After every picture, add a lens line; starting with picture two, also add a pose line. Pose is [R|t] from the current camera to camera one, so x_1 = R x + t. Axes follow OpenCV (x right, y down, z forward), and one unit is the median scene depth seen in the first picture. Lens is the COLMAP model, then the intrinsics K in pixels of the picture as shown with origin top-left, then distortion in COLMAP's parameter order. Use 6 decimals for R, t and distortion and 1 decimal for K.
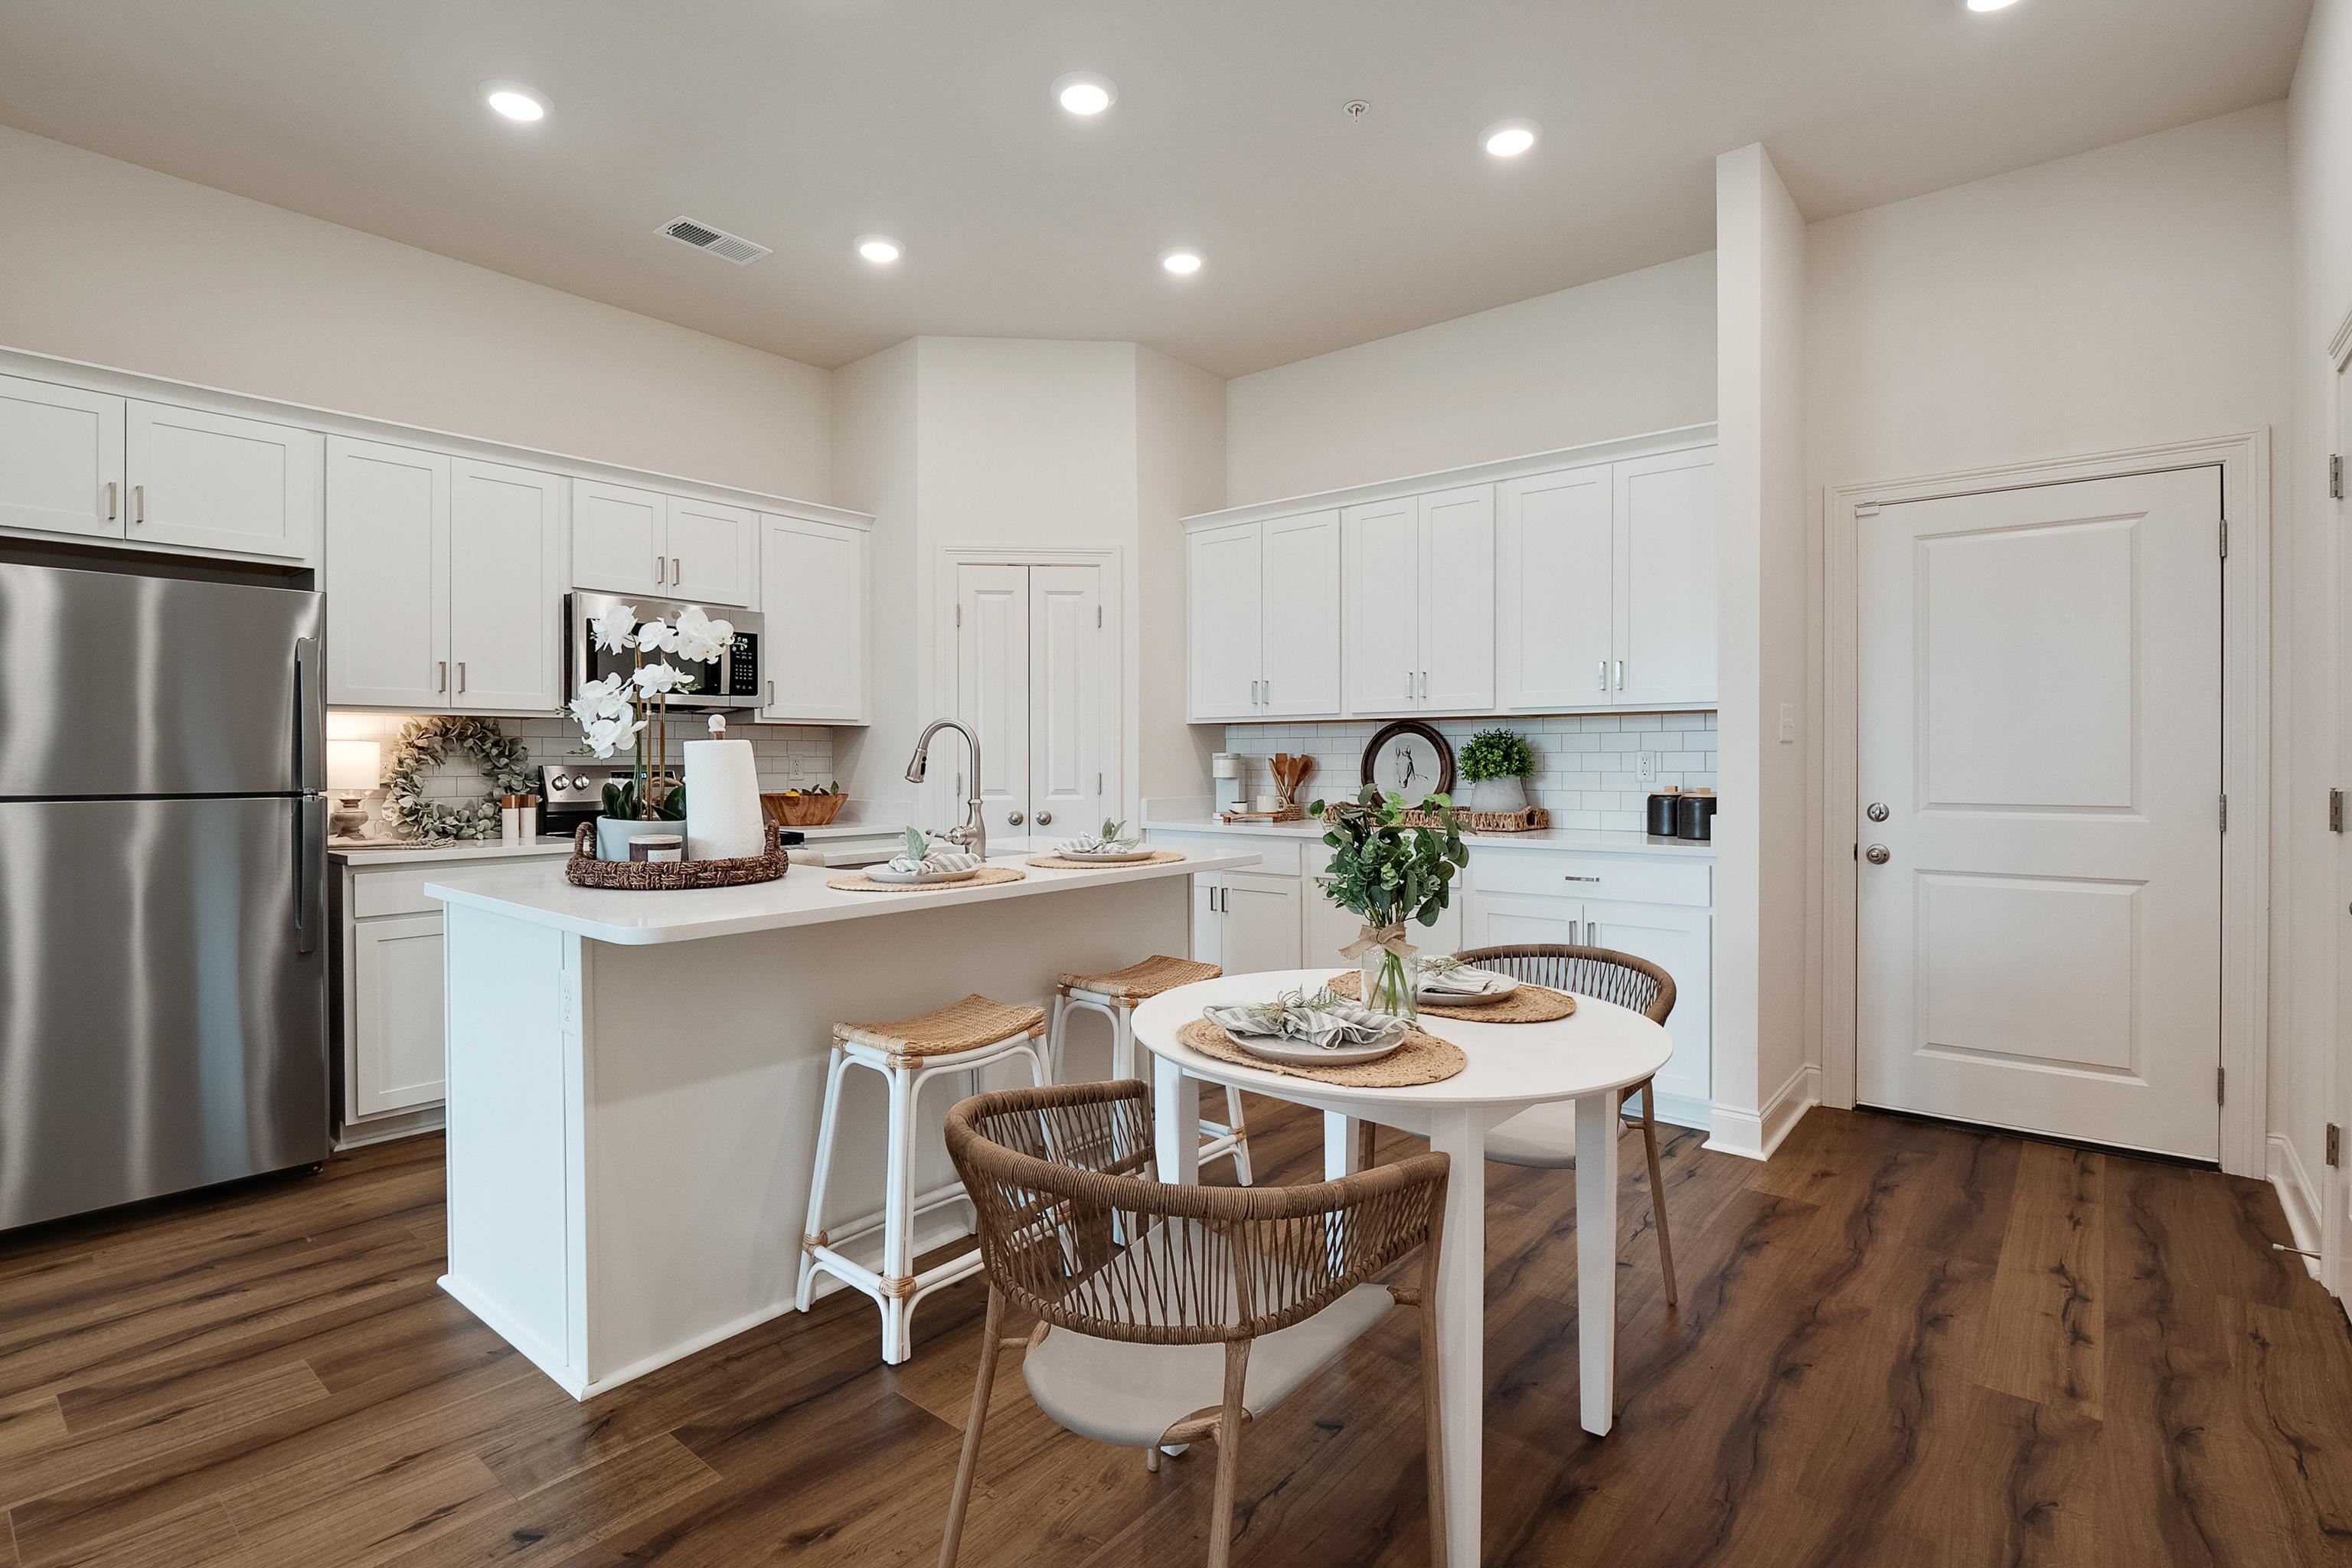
lens RADIAL K [[1120.9, 0, 1174.9], [0, 1120.9, 775.3], [0, 0, 1]] dist [-0.011586, -0.000085]
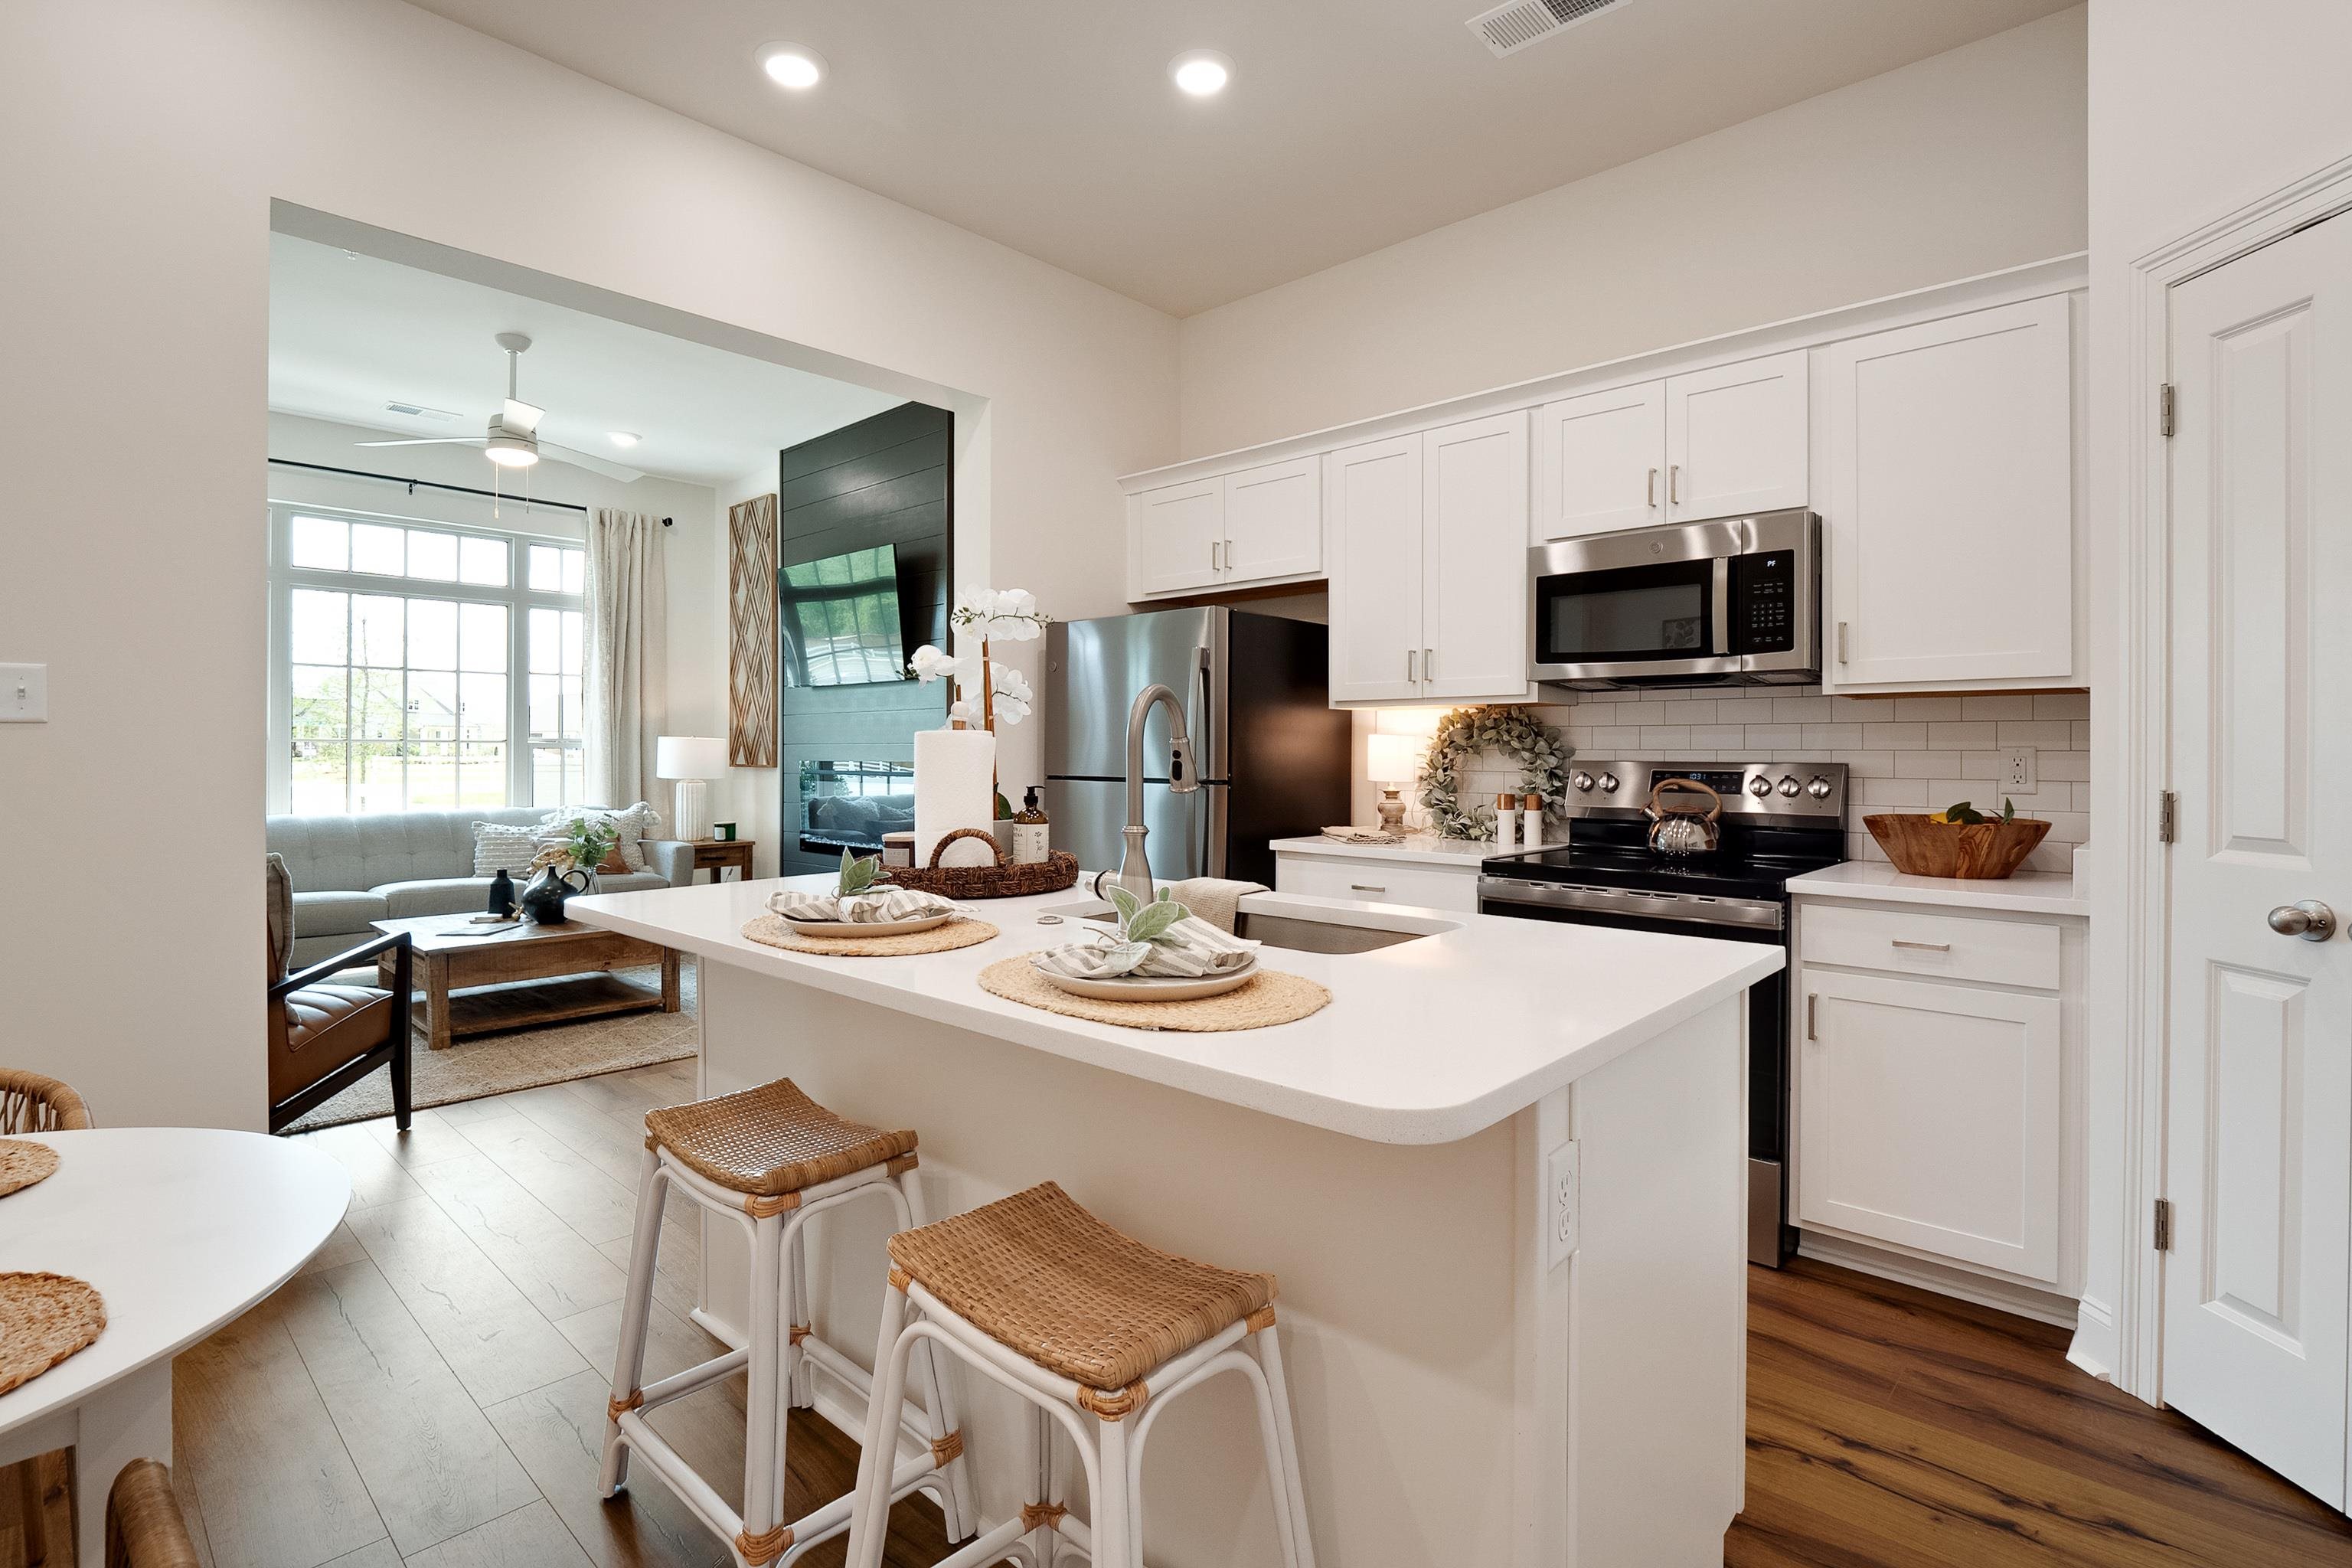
lens RADIAL K [[1120.9, 0, 1173.7], [0, 1120.9, 752.1], [0, 0, 1]] dist [-0.011586, -0.000085]
pose [[-0.061044, 0.002440, -0.998132, 0.254490], [-0.017088, 0.999848, 0.003489, -0.012040], [0.997989, 0.017269, -0.060993, 0.702180]]
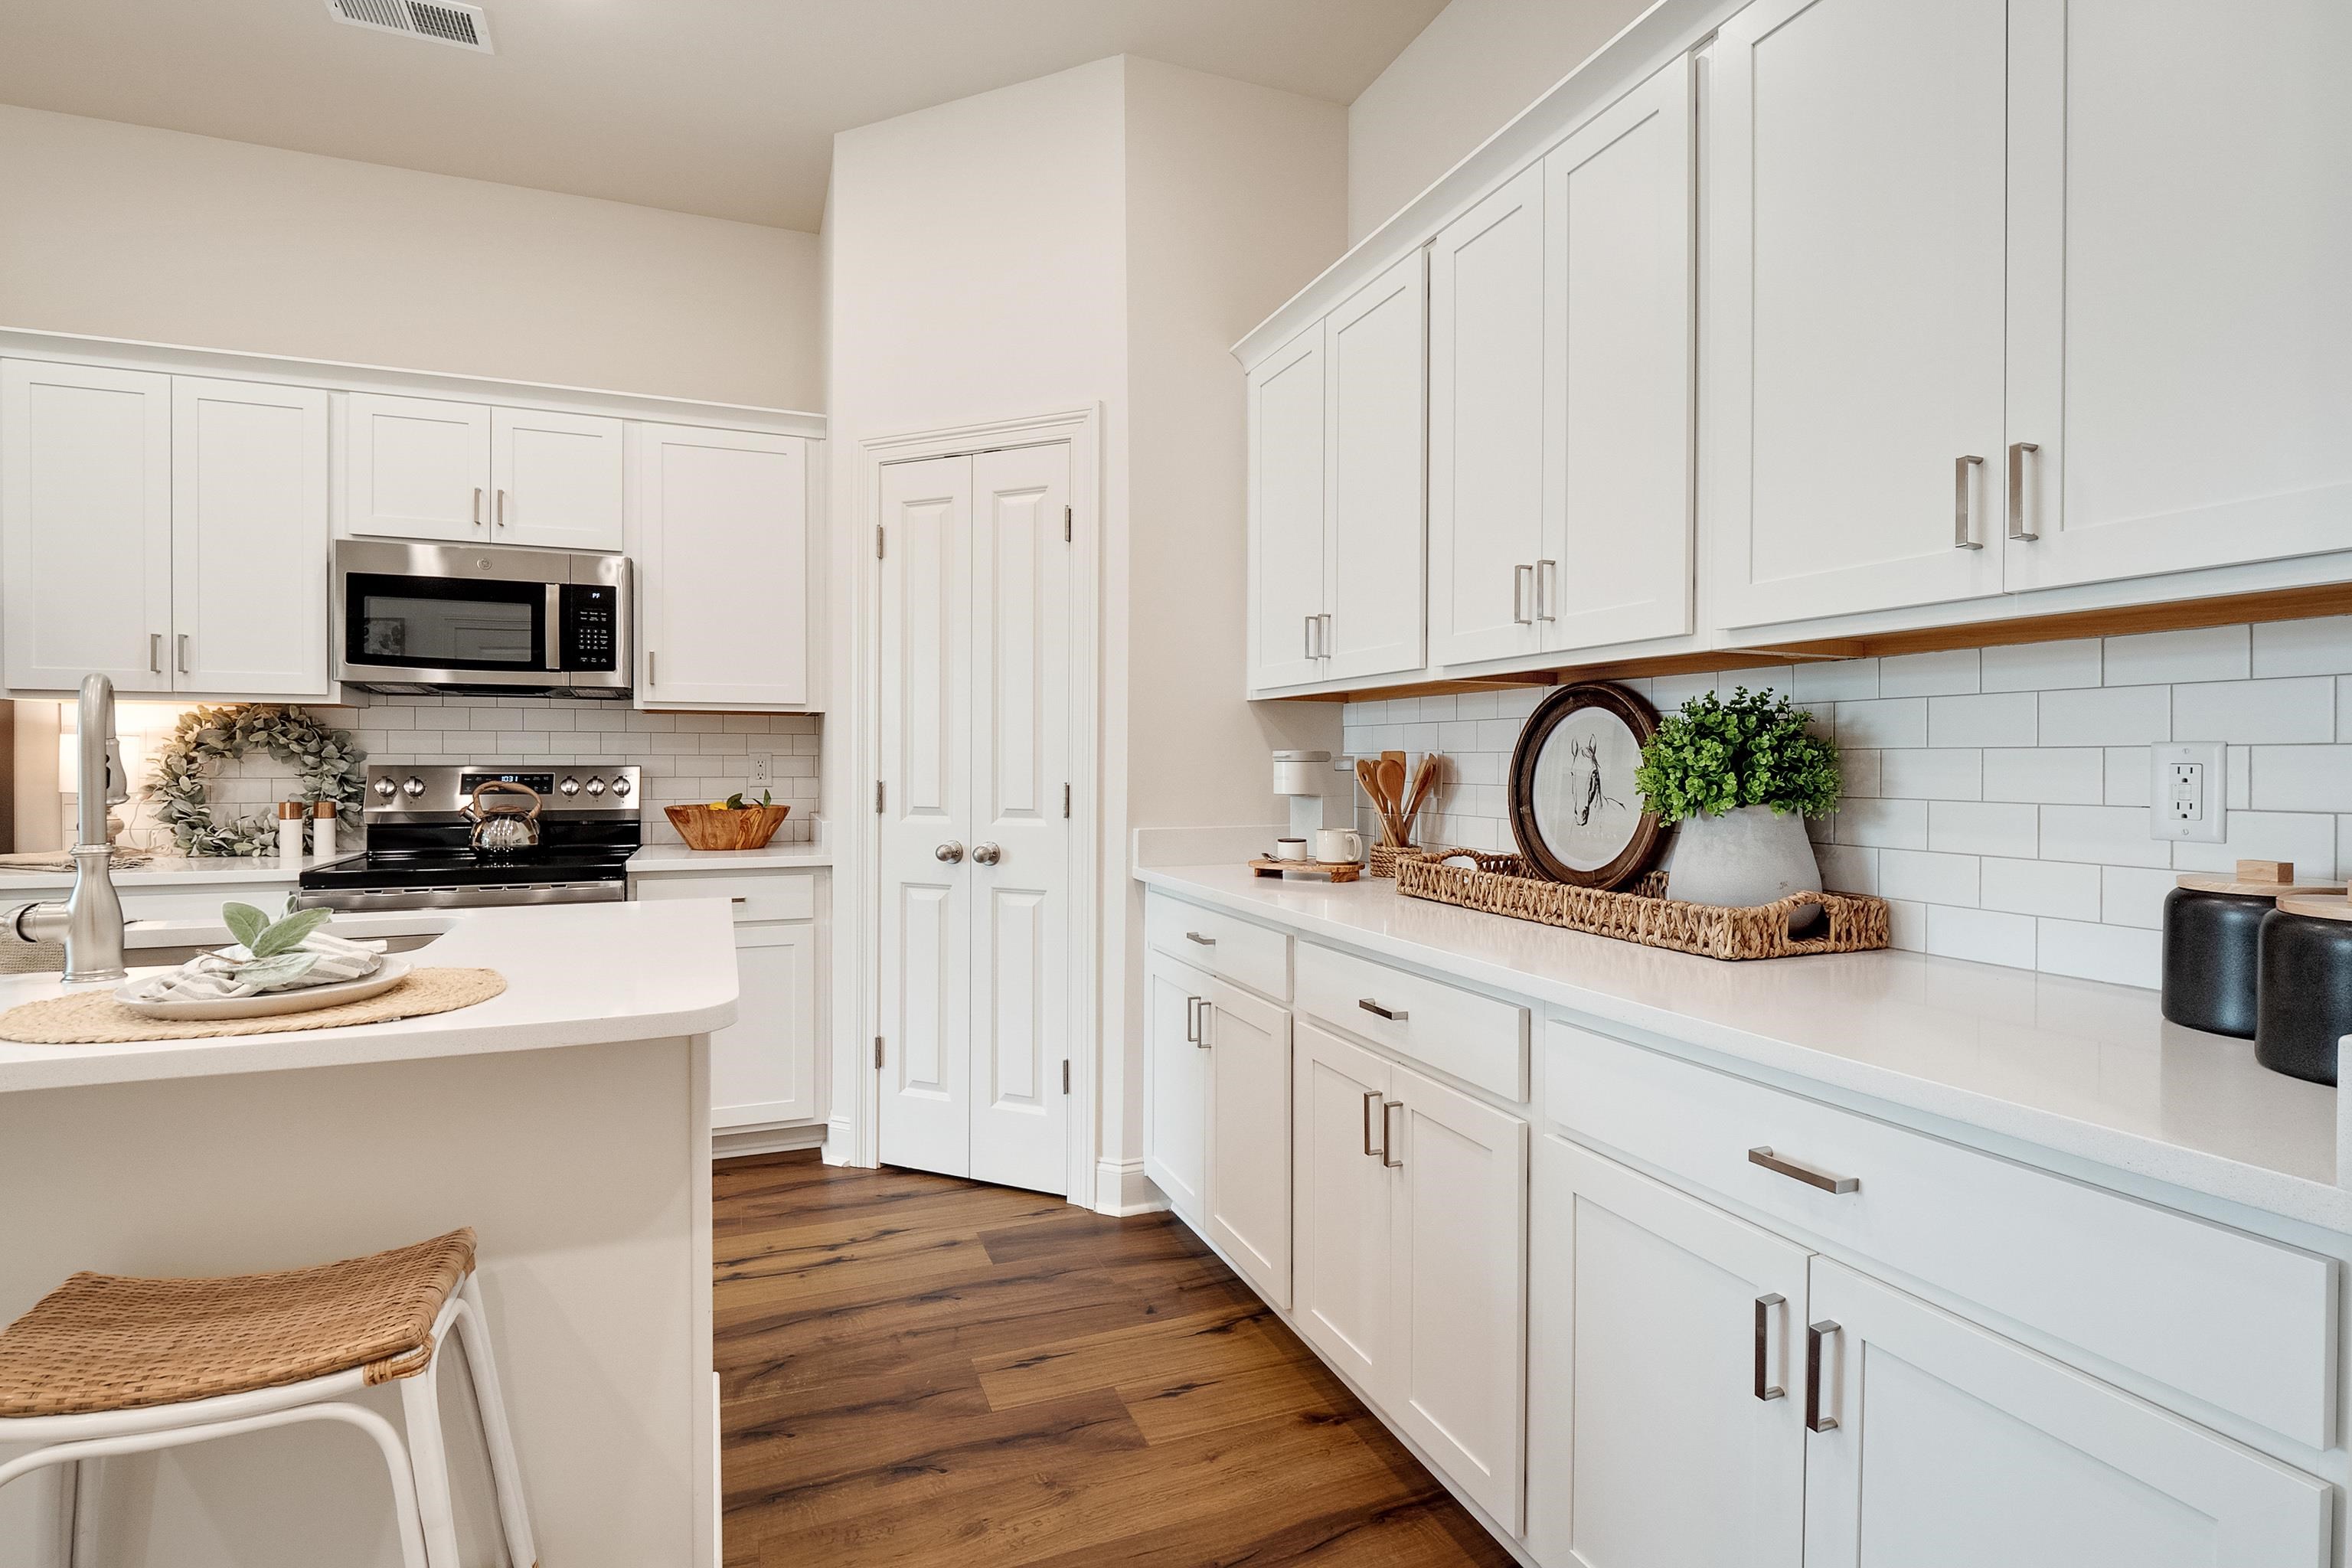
lens RADIAL K [[1120.9, 0, 1166.6], [0, 1120.9, 776.5], [0, 0, 1]] dist [-0.011586, -0.000085]
pose [[0.876256, 0.011705, -0.481703, 0.291815], [-0.010943, 0.999930, 0.004390, -0.009708], [0.481721, 0.001425, 0.876323, 0.536307]]
